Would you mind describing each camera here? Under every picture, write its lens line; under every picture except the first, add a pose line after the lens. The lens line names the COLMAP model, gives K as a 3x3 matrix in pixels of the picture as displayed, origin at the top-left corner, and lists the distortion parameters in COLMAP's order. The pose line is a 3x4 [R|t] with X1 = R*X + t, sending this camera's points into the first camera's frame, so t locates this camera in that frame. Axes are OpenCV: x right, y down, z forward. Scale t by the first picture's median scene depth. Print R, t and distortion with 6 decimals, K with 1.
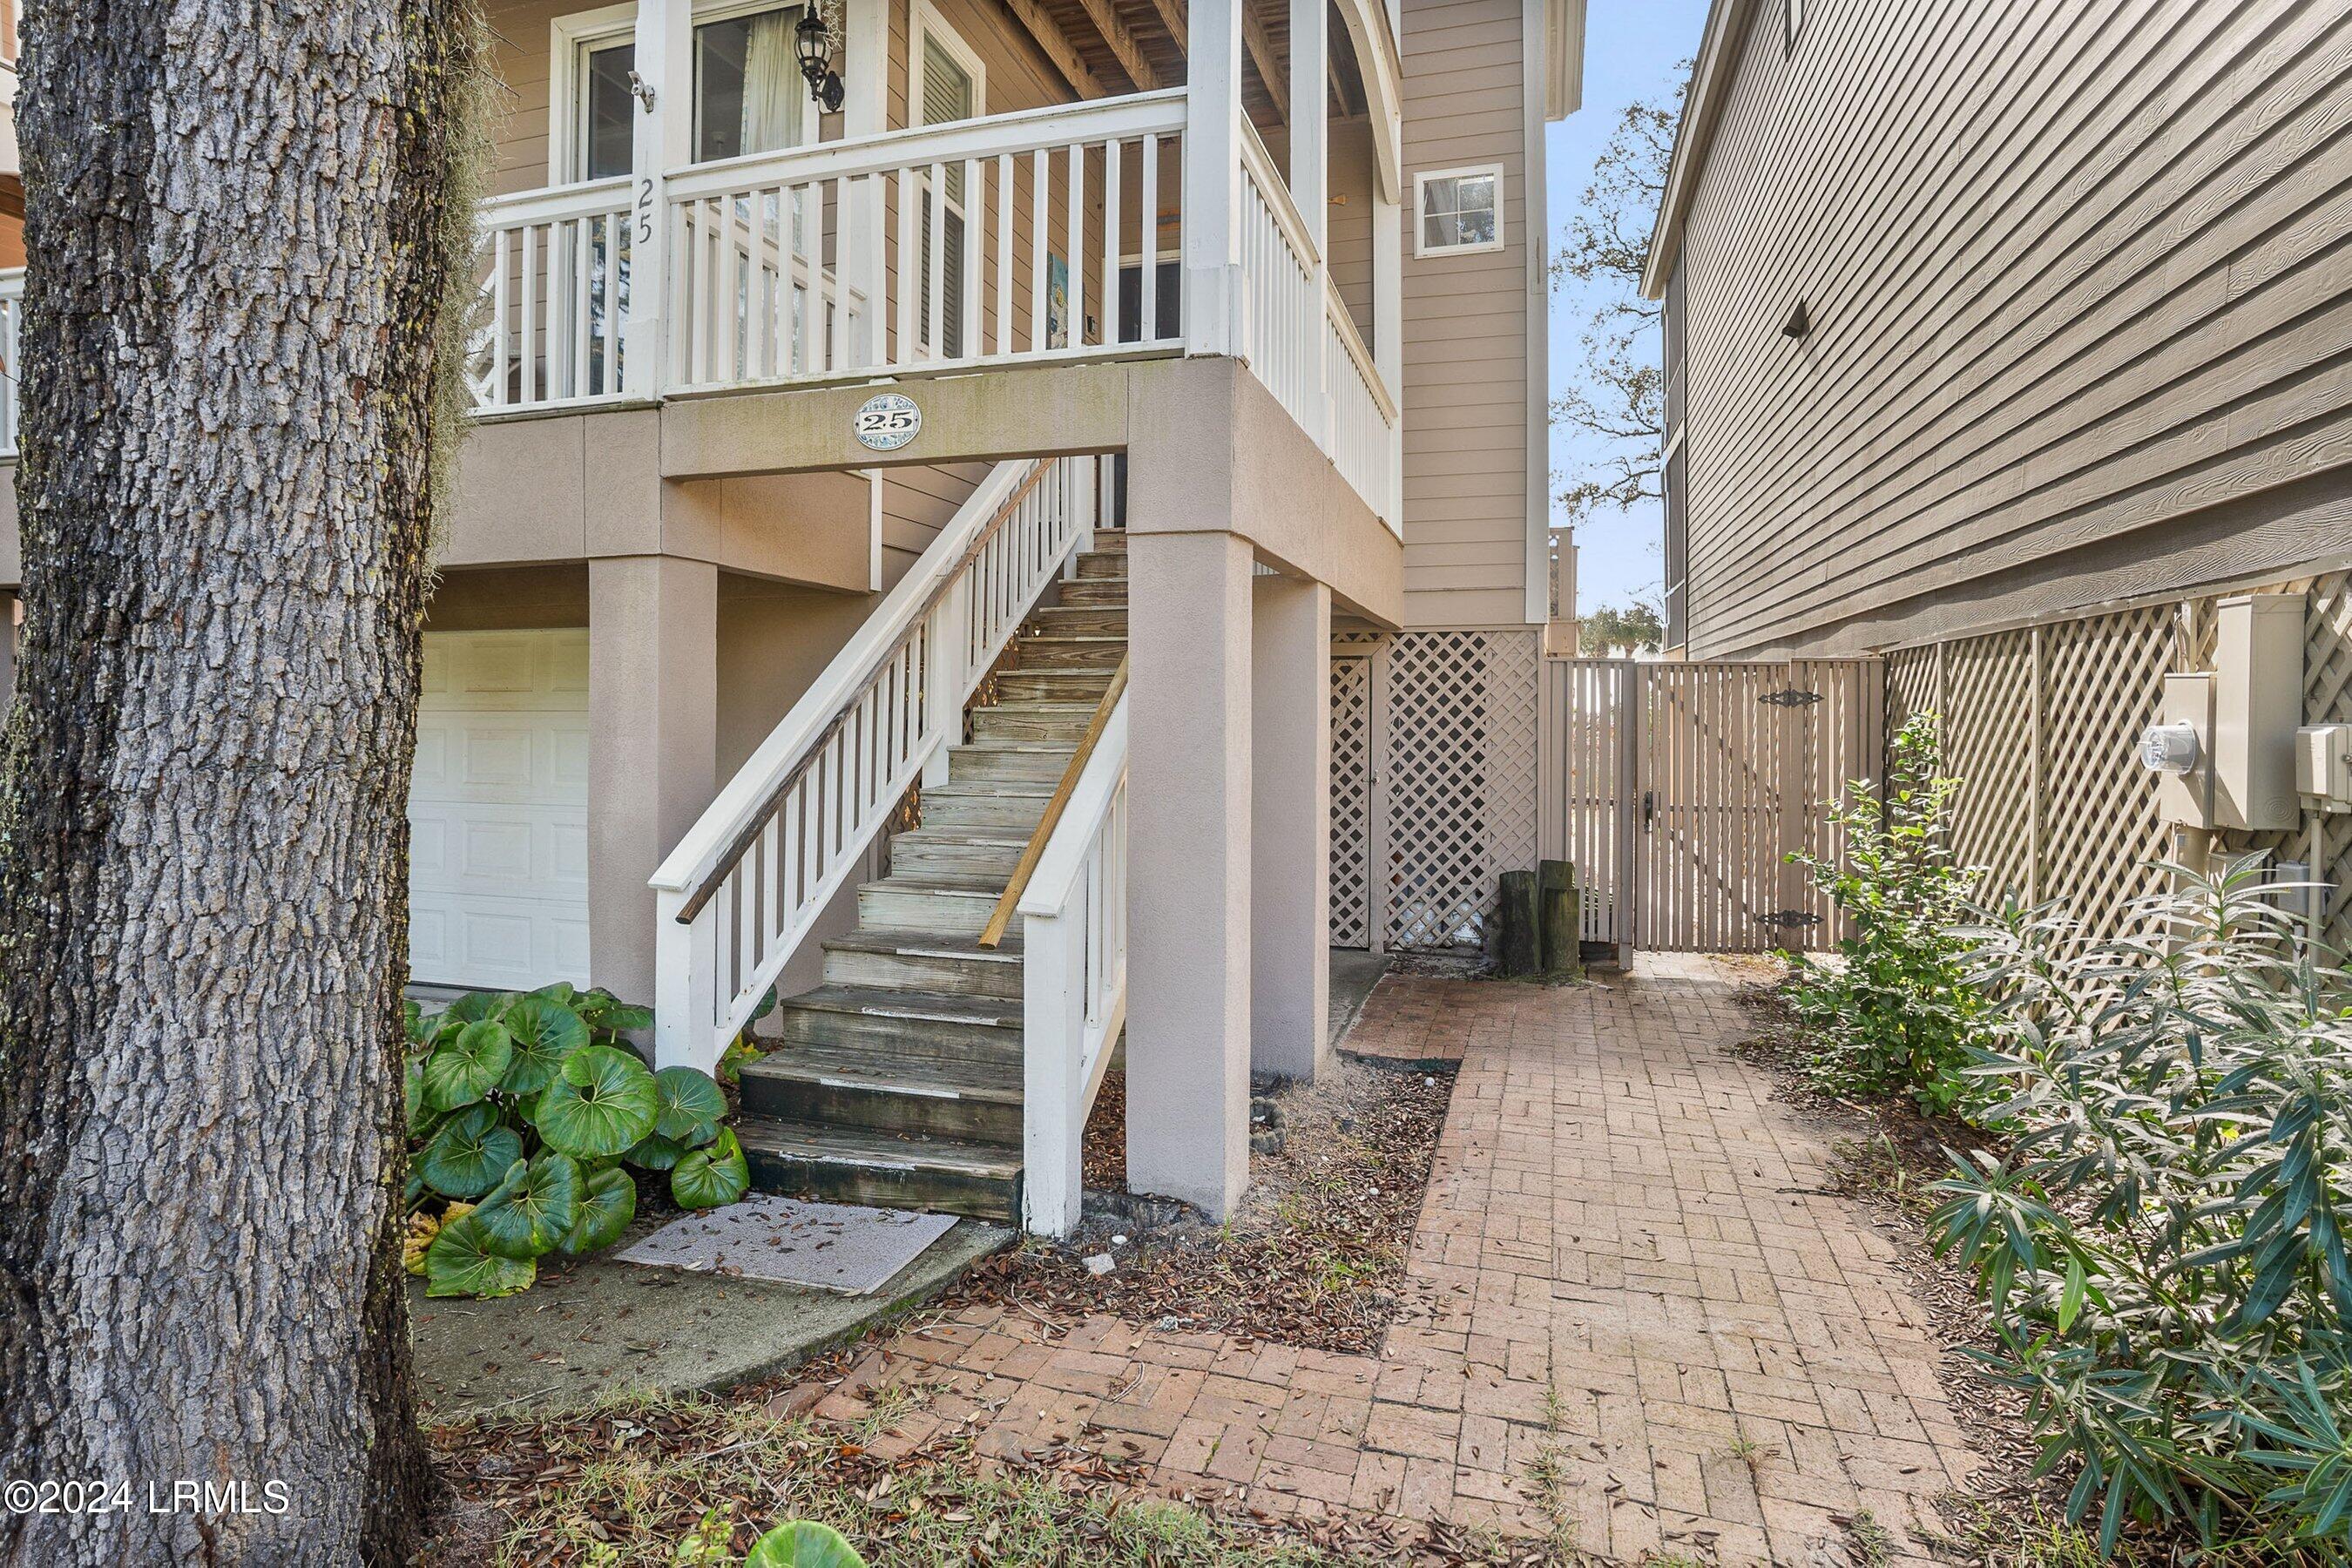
lens RADIAL K [[1223.3, 0, 1145.7], [0, 1223.3, 706.8], [0, 0, 1]] dist [-0.027961, -0.000062]
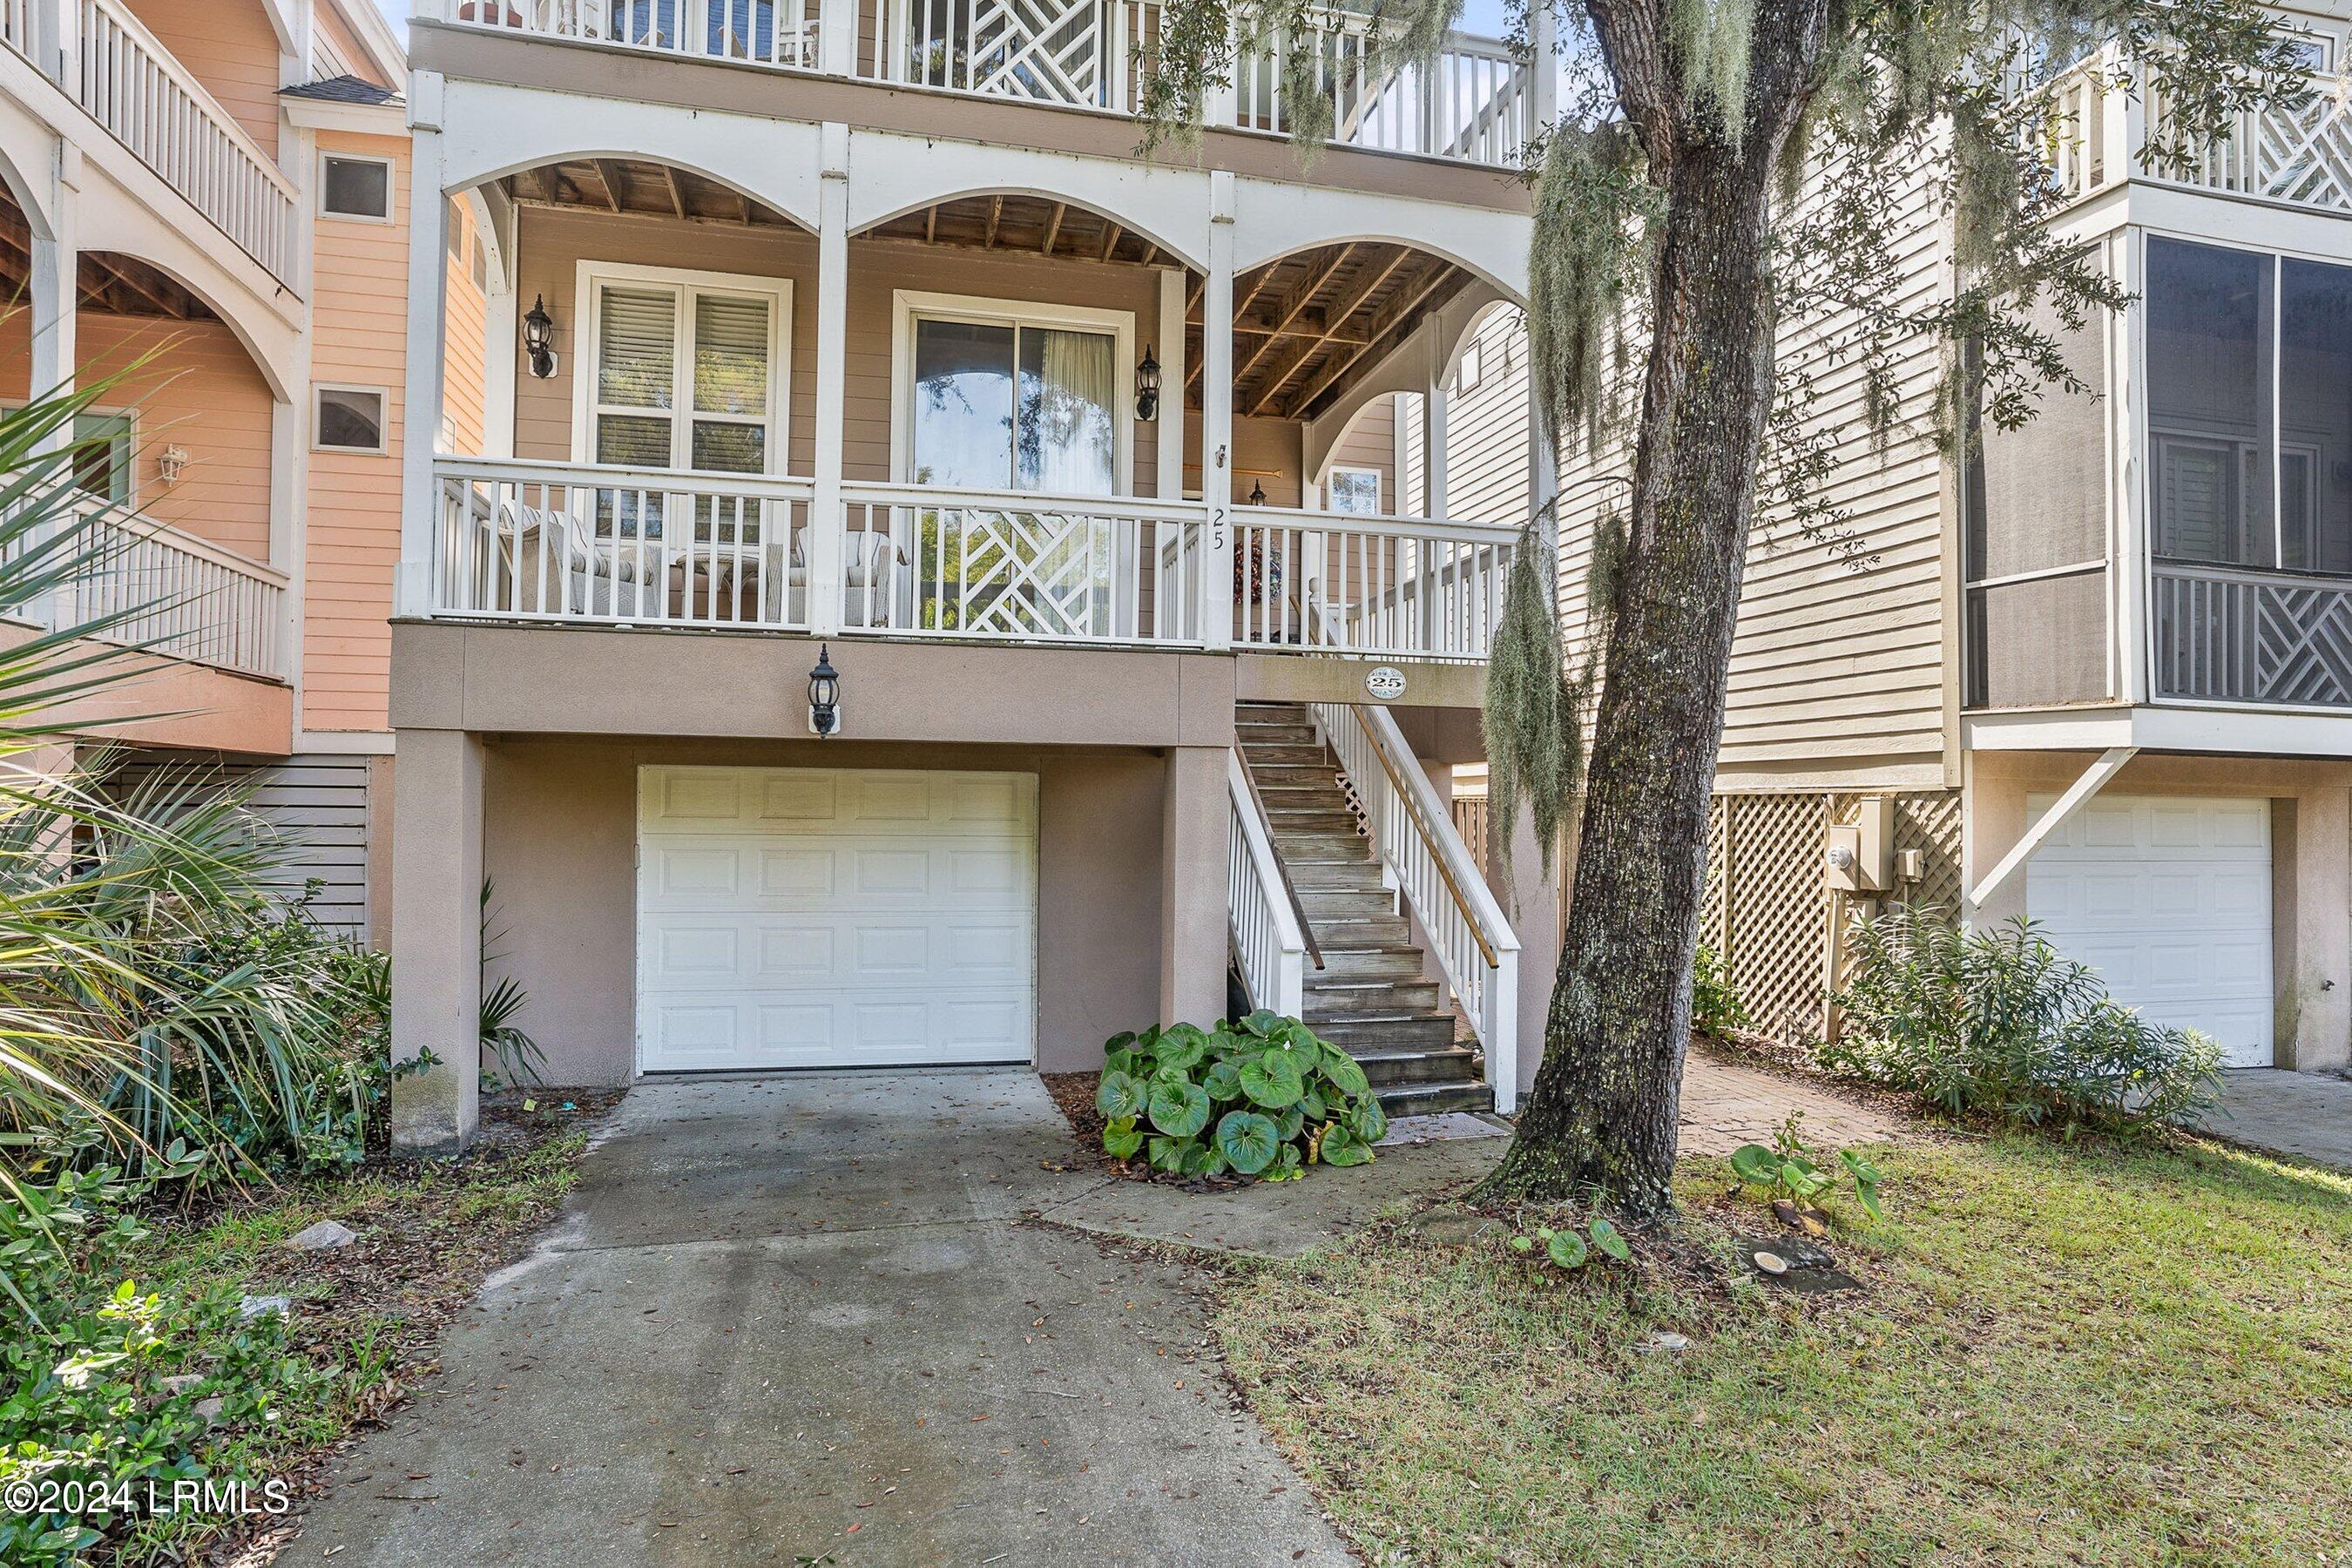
lens RADIAL K [[1249.2, 0, 1176.0], [0, 1249.2, 784.0], [0, 0, 1]] dist [-0.052366, 0.042185]
pose [[0.859599, 0.015808, 0.510725, -1.473964], [-0.011631, 0.999868, -0.011372, -0.064833], [-0.510837, 0.003836, 0.859669, -0.426628]]
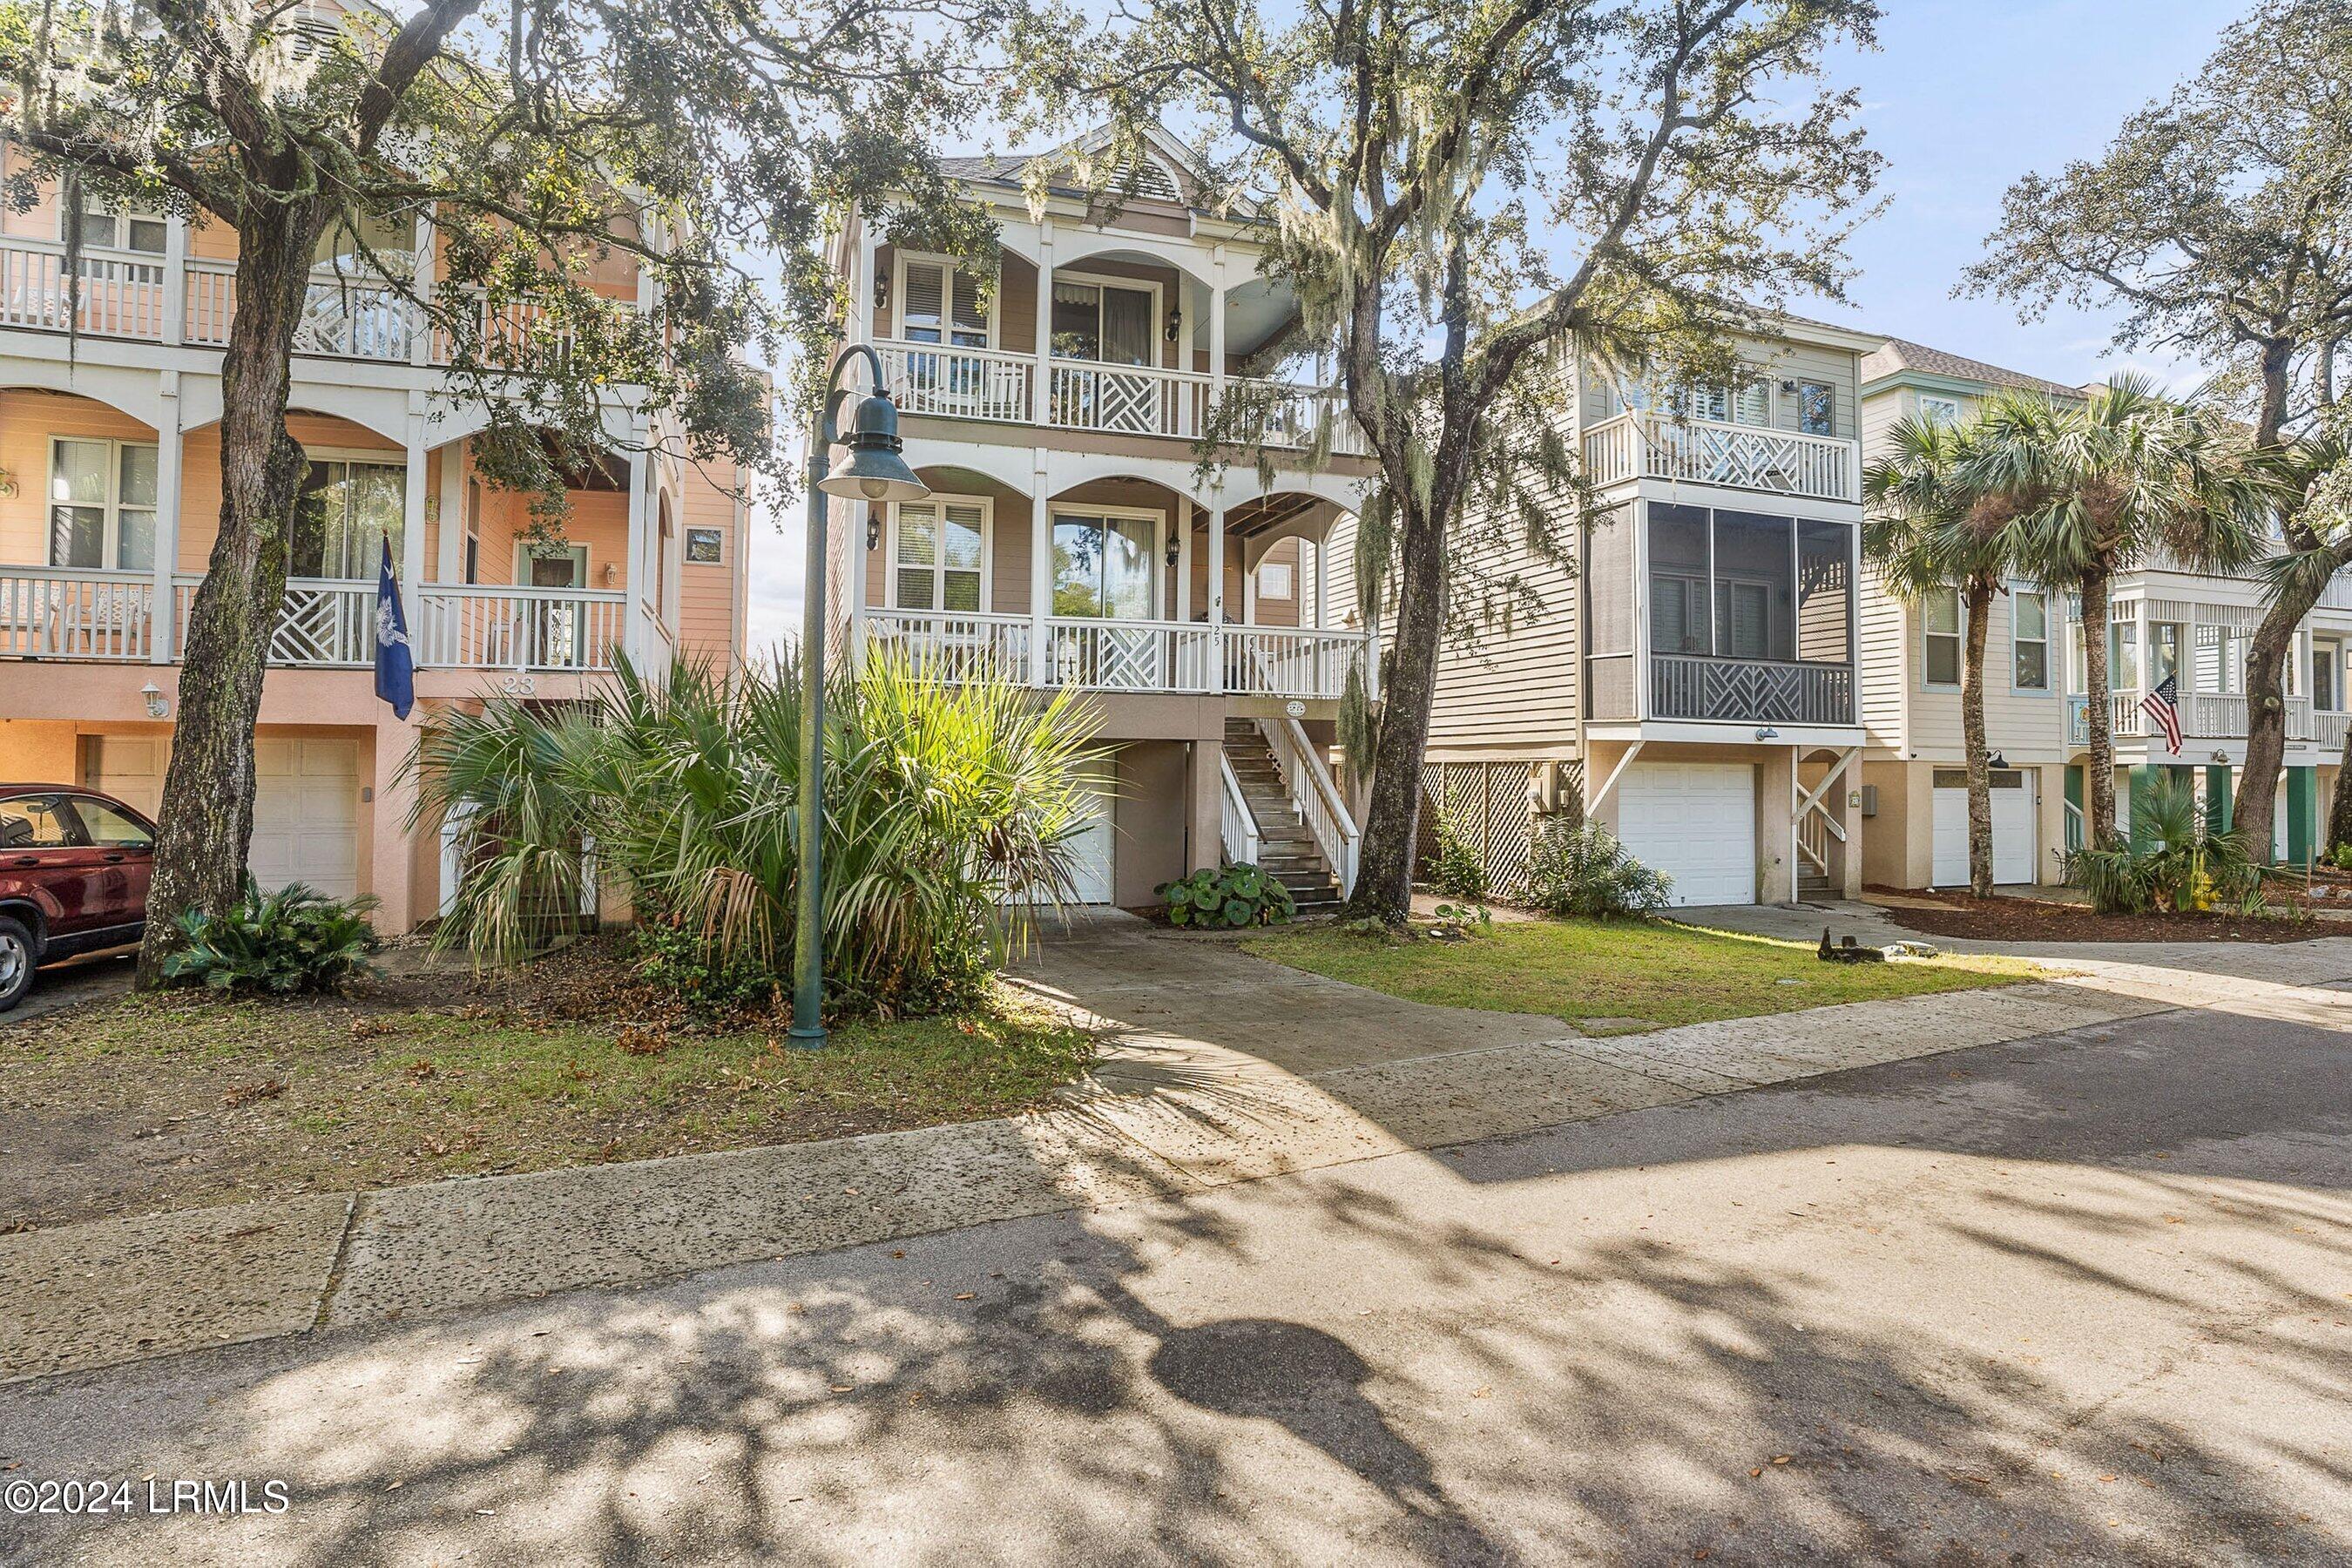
lens RADIAL K [[1217.7, 0, 1175.3], [0, 1217.7, 746.0], [0, 0, 1]] dist [-0.000341, -0.000049]
pose [[0.818959, 0.017156, 0.573595, -2.761684], [-0.010905, 0.999838, -0.014335, -0.066797], [-0.573748, 0.005485, 0.819014, -1.906374]]
